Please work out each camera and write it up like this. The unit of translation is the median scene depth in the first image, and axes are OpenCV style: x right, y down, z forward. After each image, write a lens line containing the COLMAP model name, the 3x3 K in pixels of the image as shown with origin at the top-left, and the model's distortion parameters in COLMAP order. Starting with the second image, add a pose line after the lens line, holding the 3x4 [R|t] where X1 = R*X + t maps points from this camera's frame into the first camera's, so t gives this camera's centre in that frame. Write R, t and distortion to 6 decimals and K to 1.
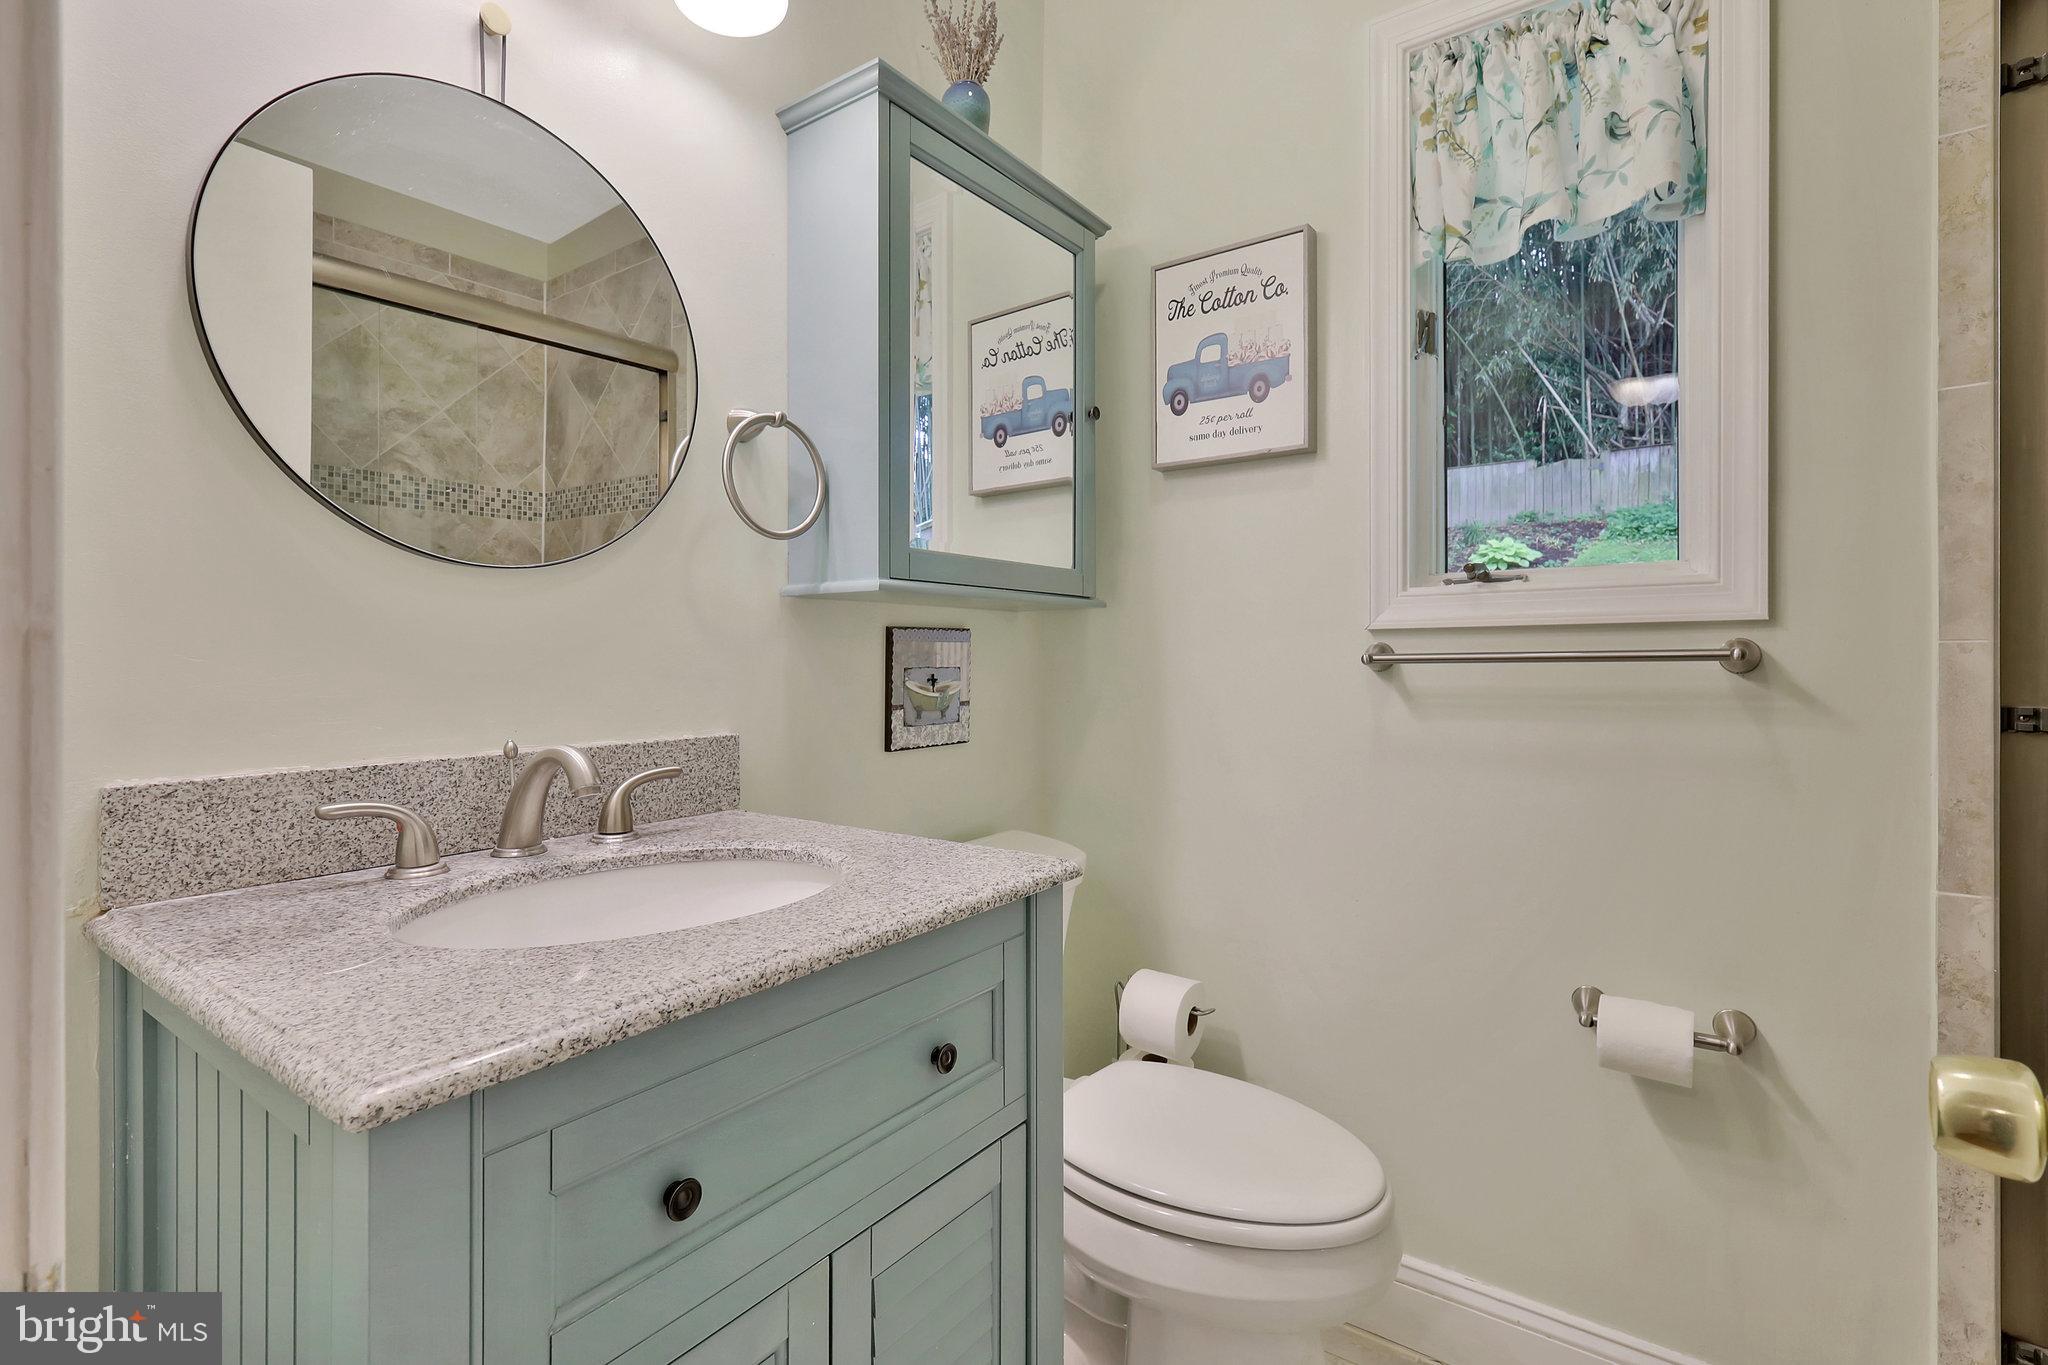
lens RADIAL K [[923.2, 0, 1024.3], [0, 923.2, 685.7], [0, 0, 1]] dist [0.002490, 0.000158]
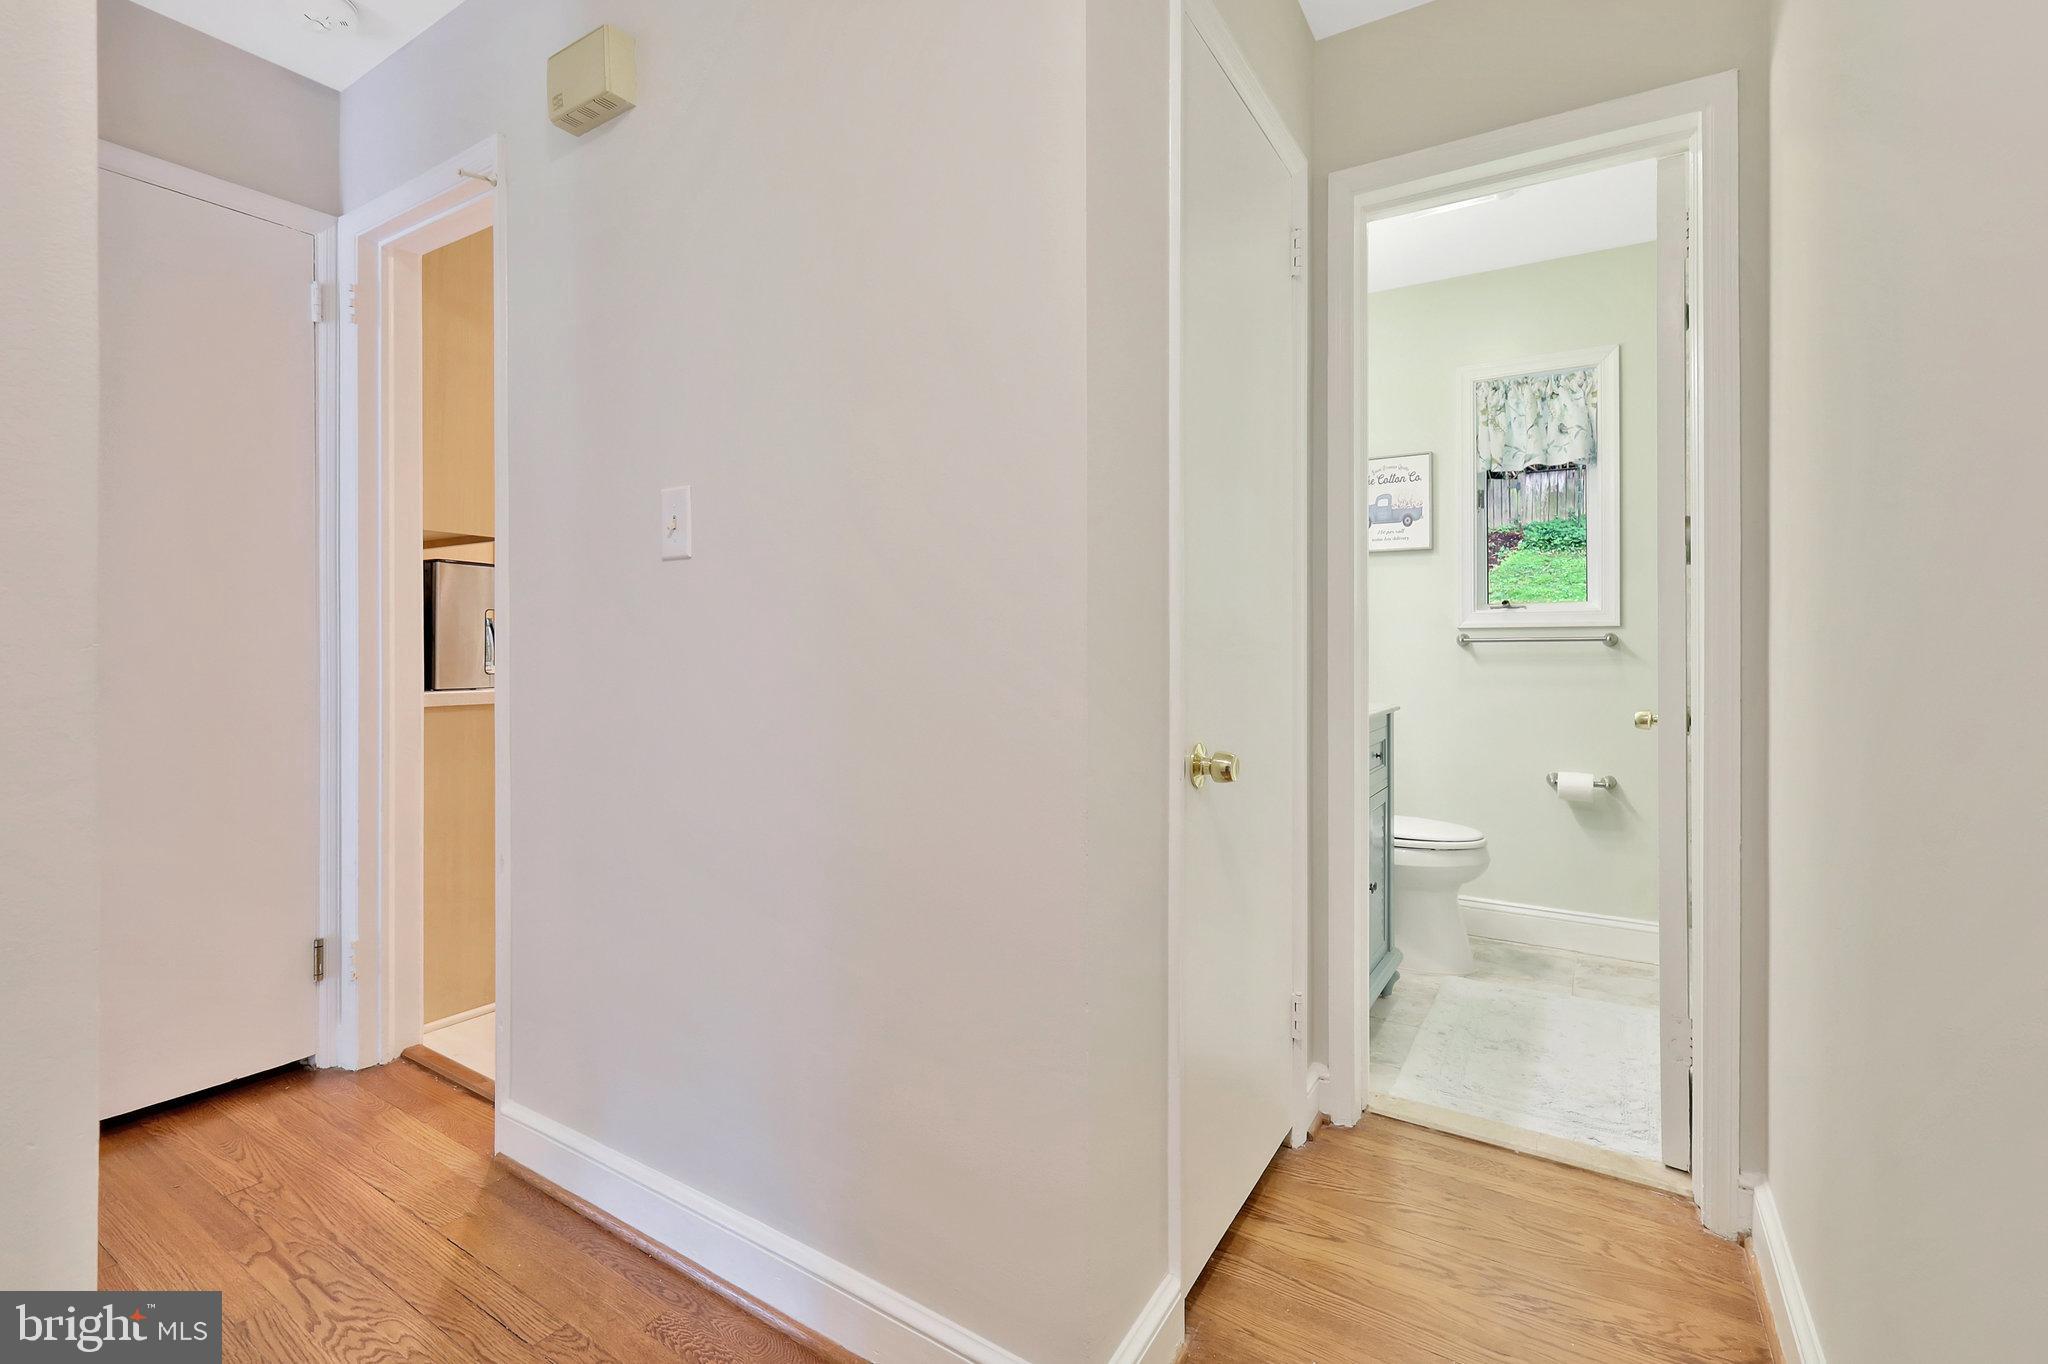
lens RADIAL K [[902.1, 0, 1020.8], [0, 902.1, 664.9], [0, 0, 1]] dist [0.000652, 0.000089]
pose [[0.998174, 0.004031, 0.060276, -0.890770], [-0.003376, 0.999934, -0.010976, 0.062485], [-0.060317, 0.010753, 0.998121, -1.235609]]
